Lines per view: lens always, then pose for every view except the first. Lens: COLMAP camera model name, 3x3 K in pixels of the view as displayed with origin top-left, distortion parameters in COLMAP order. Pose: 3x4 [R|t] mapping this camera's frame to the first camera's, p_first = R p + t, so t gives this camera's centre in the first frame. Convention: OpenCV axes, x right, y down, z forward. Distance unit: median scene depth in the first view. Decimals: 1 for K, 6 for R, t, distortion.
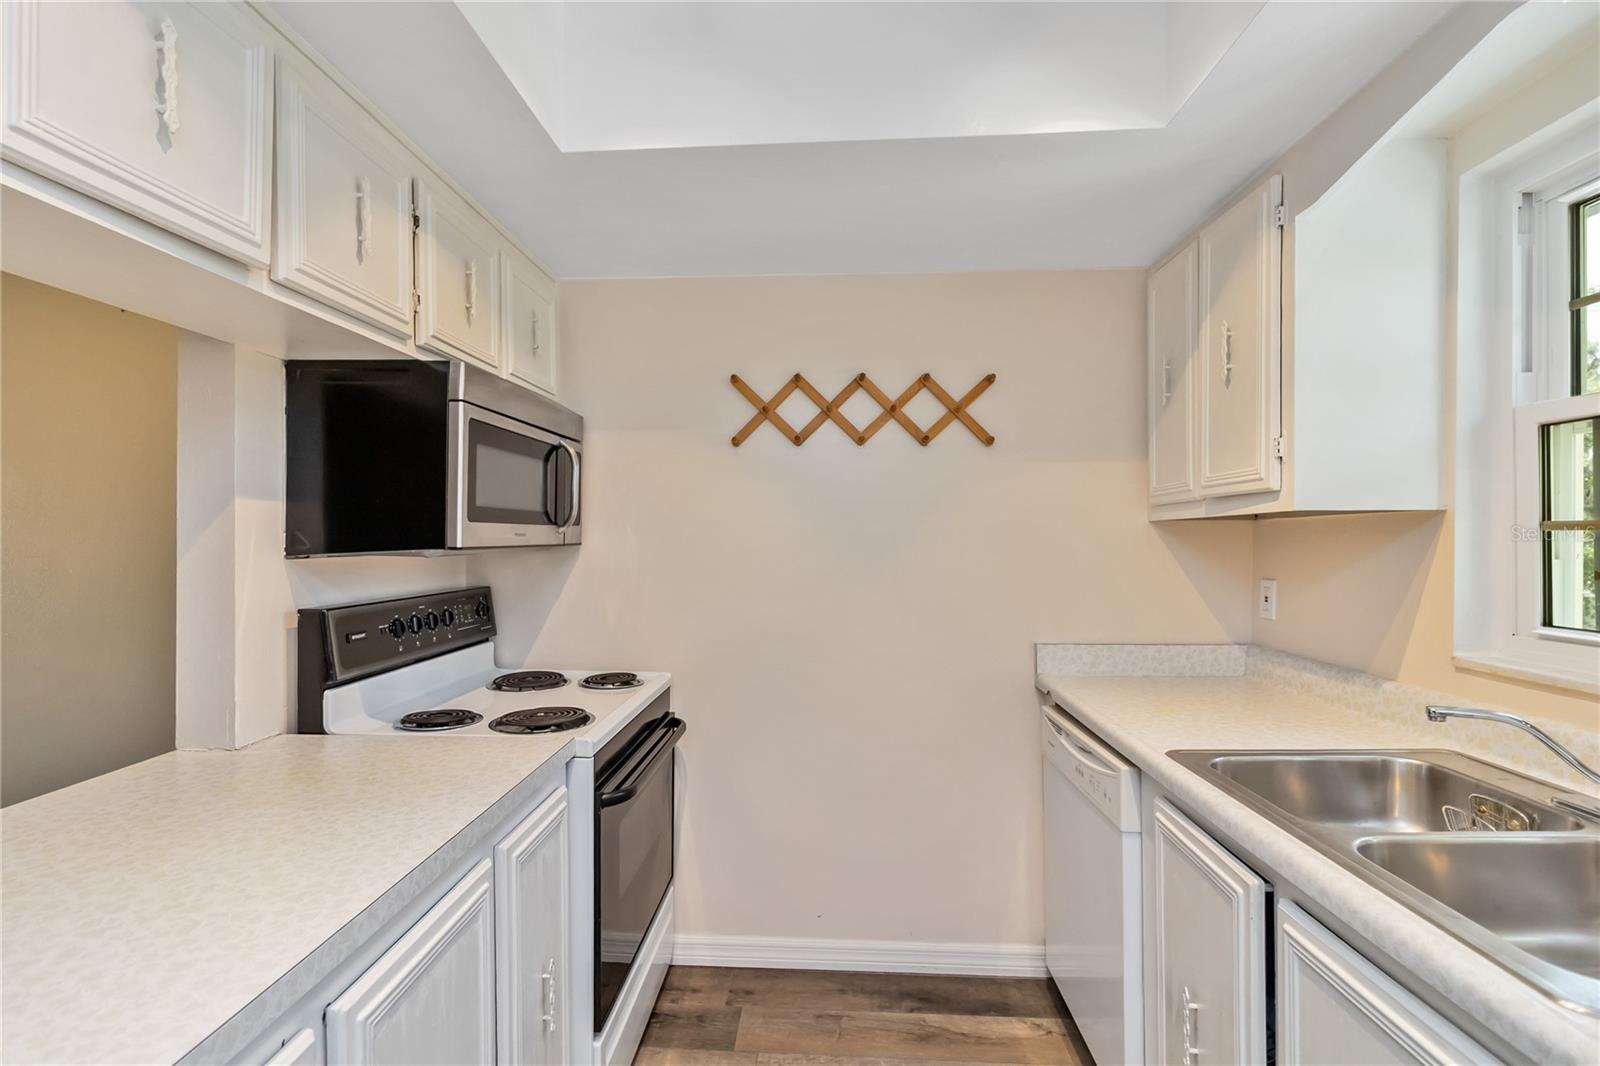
lens RADIAL K [[746.3, 0, 795.7], [0, 746.3, 539.8], [0, 0, 1]] dist [0.000079, -0.000375]
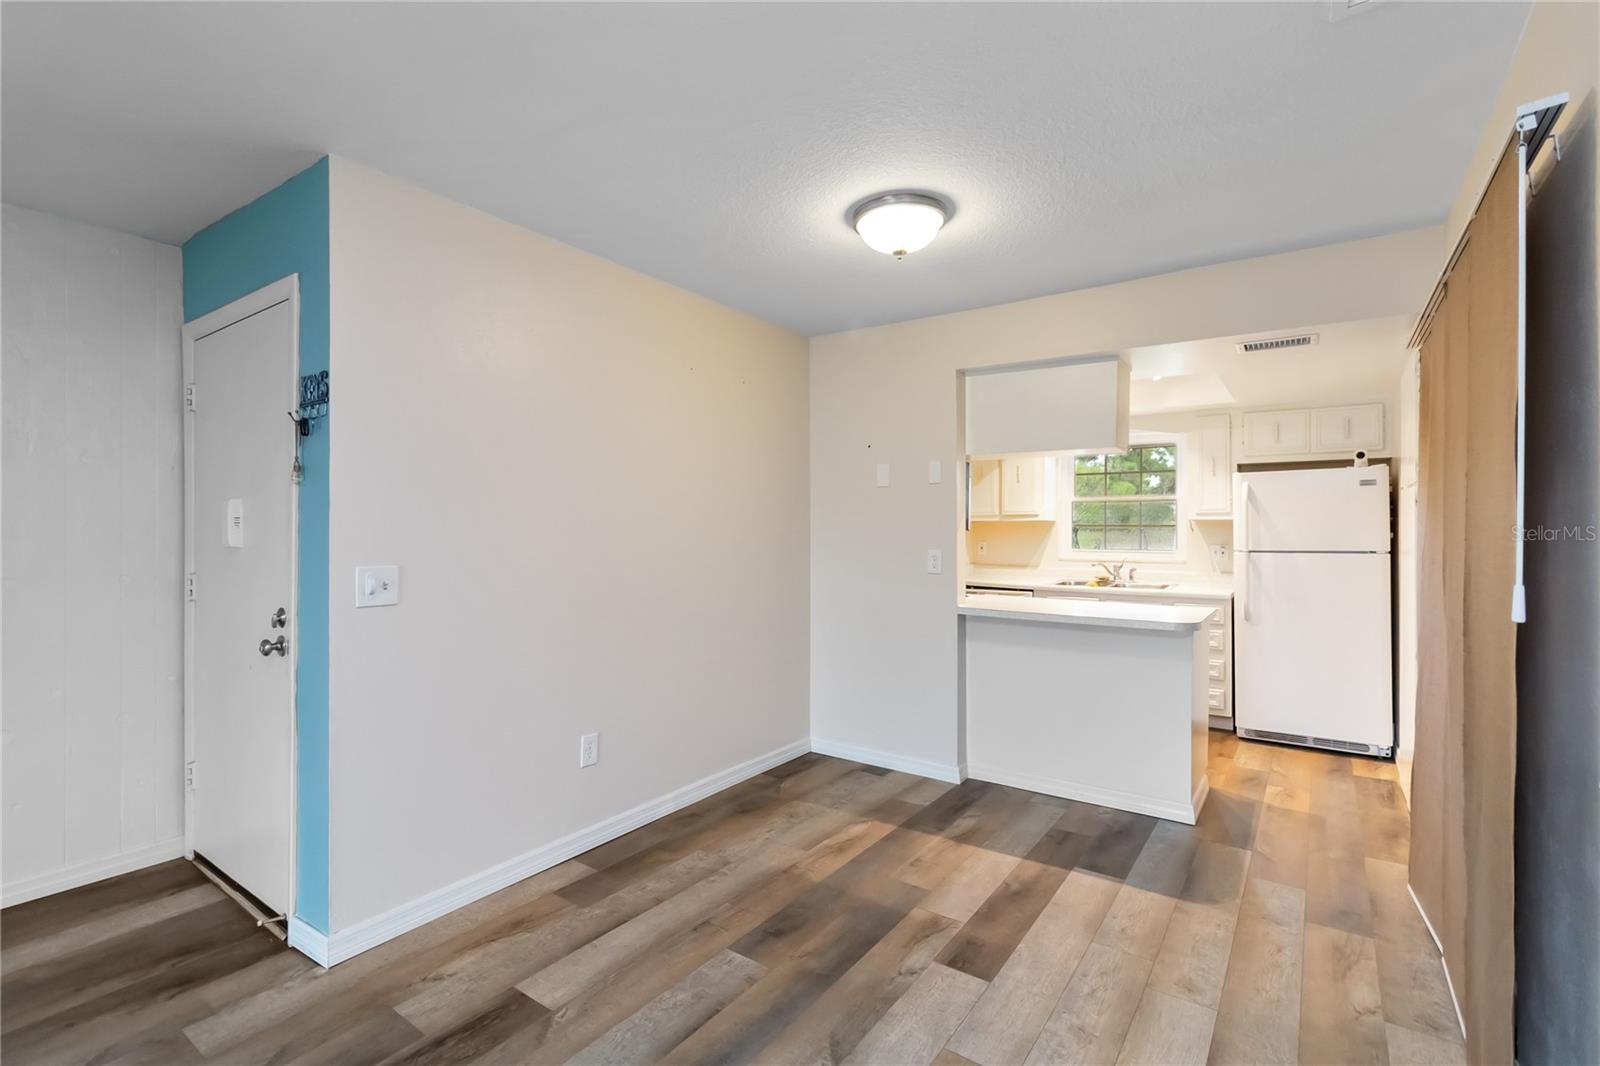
lens RADIAL K [[738.4, 0, 789.5], [0, 738.4, 533.9], [0, 0, 1]] dist [-0.000536, -0.000152]
pose [[0.535383, -0.004120, 0.844599, -2.868957], [-0.003548, 0.999968, 0.007127, 0.005709], [-0.844602, -0.006812, 0.535352, 0.085998]]
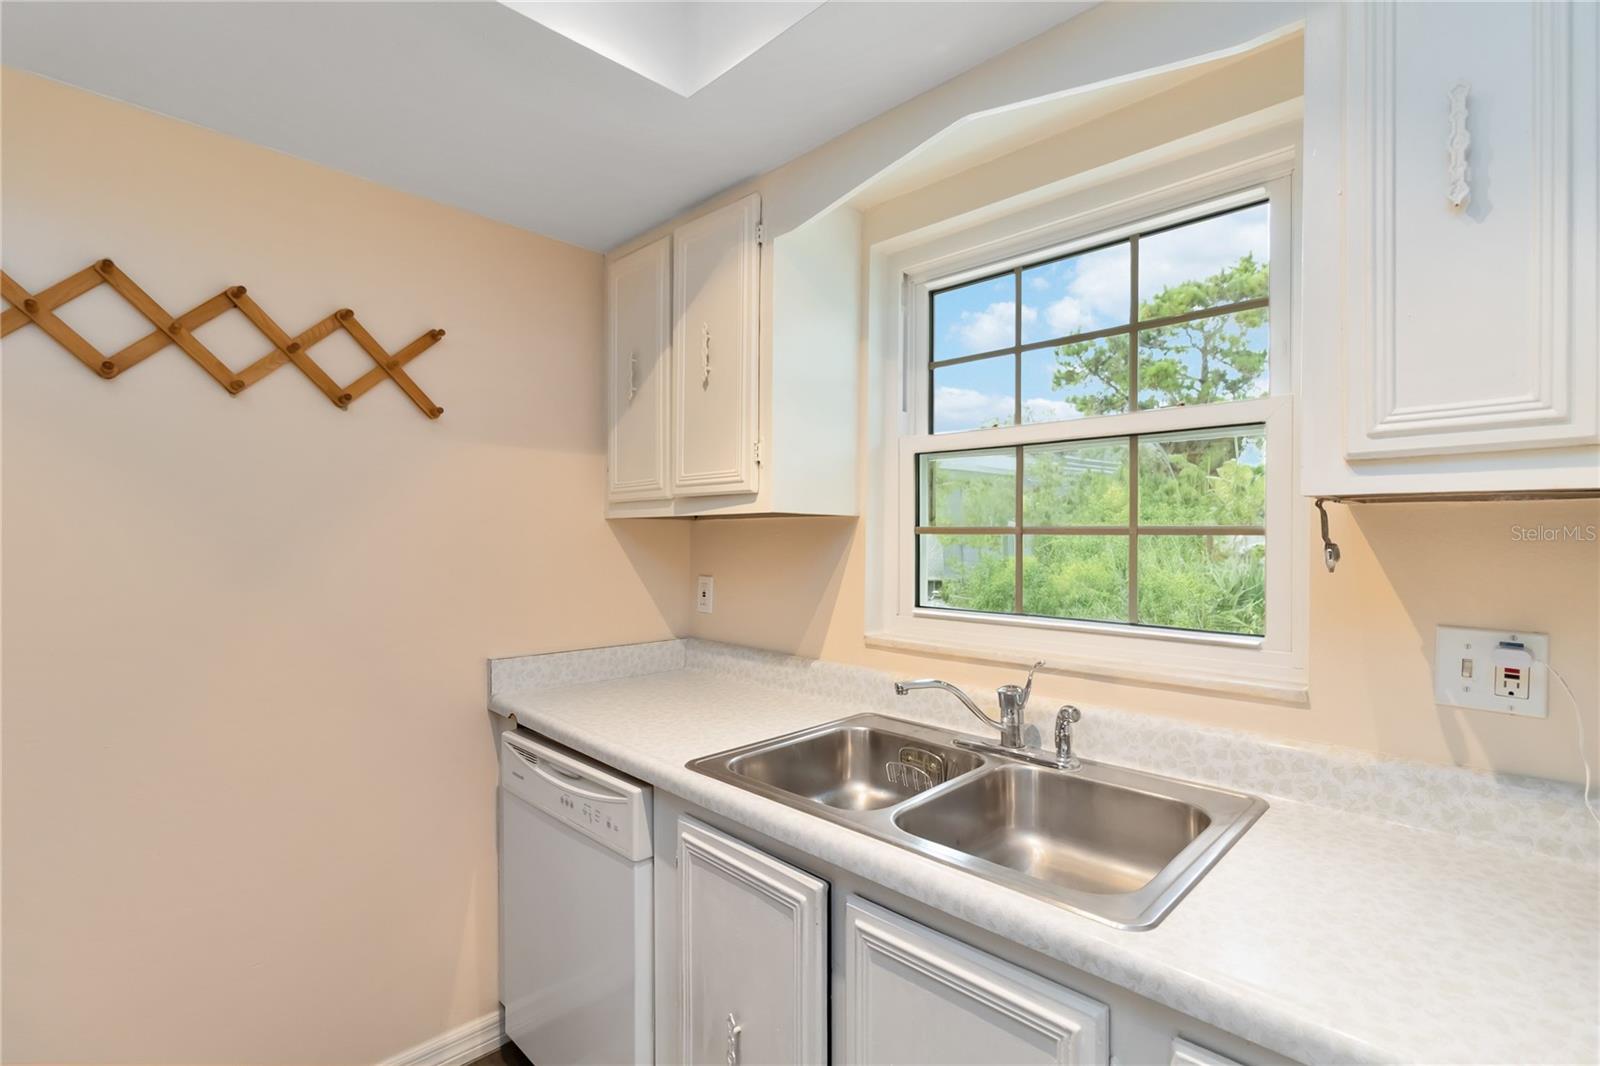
lens RADIAL K [[741.1, 0, 796.3], [0, 741.1, 539.6], [0, 0, 1]] dist [0.000962, 0.000166]
pose [[0.672291, 0.006478, 0.740259, -0.087680], [-0.010248, 0.999947, 0.000555, -0.001084], [-0.740216, -0.007959, 0.672322, 0.233760]]
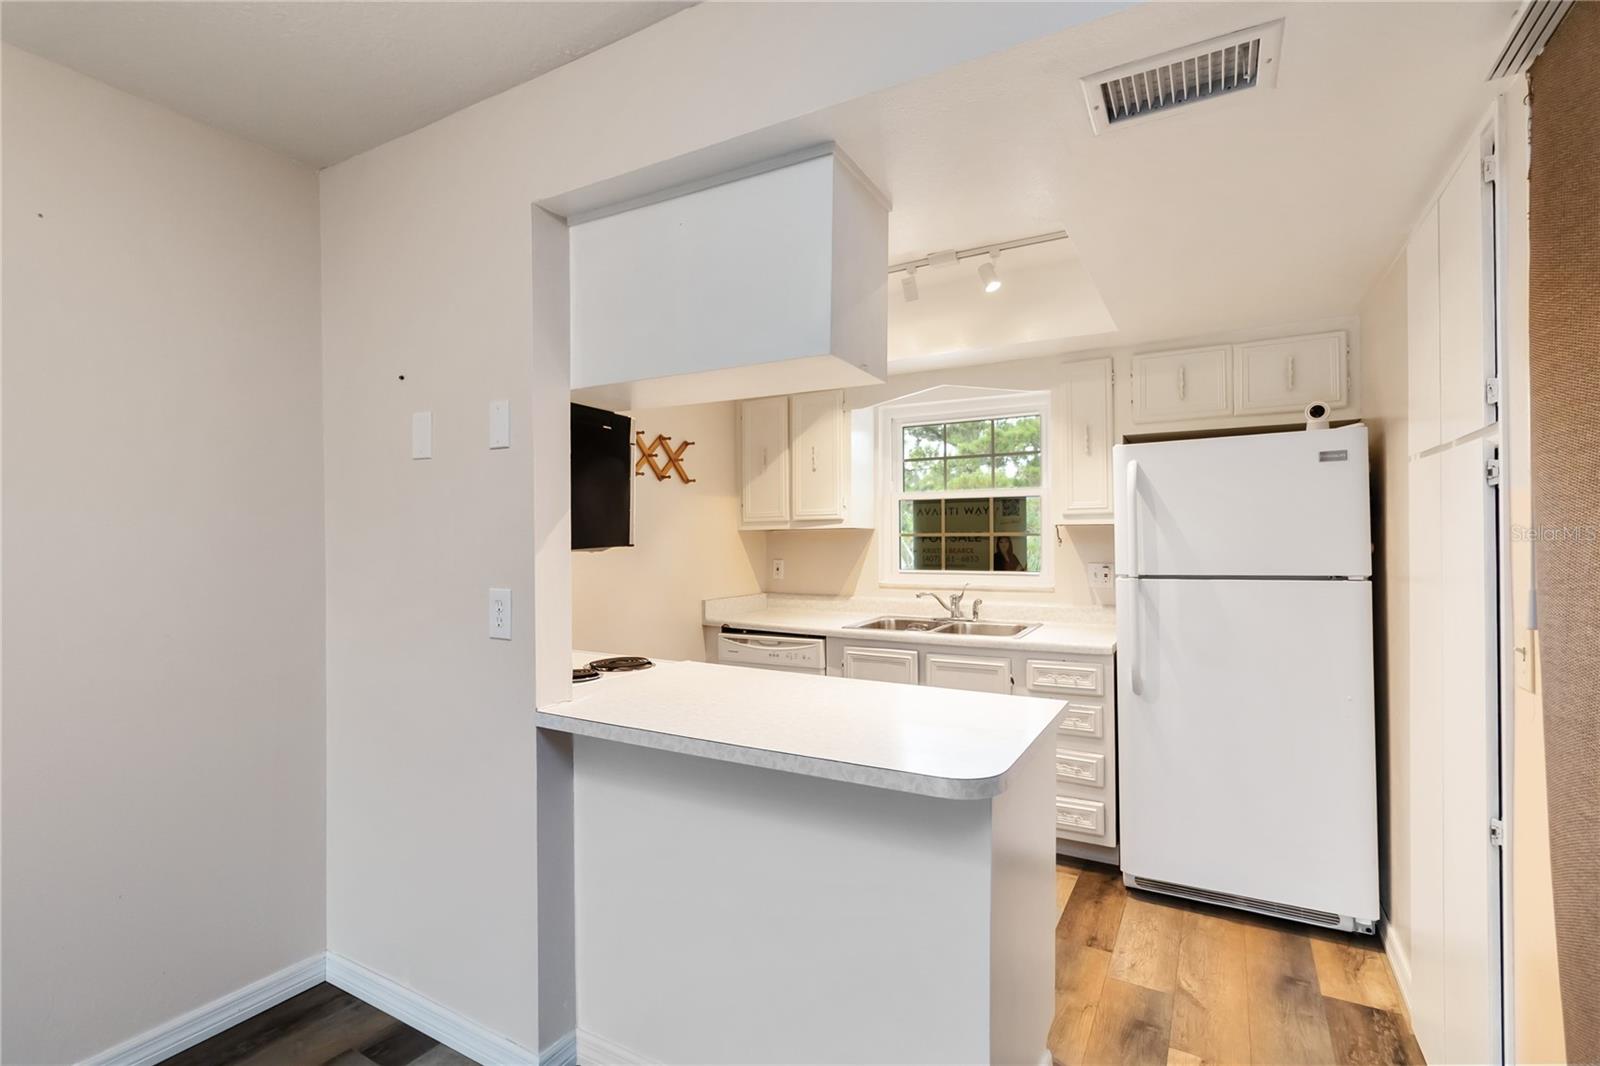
lens RADIAL K [[742.6, 0, 793.8], [0, 742.6, 544.8], [0, 0, 1]] dist [0.001142, 0.000641]
pose [[0.448602, -0.005840, 0.893712, -1.473723], [0.003344, 0.999983, 0.004856, 0.003849], [-0.893725, 0.000810, 0.448614, 0.058492]]
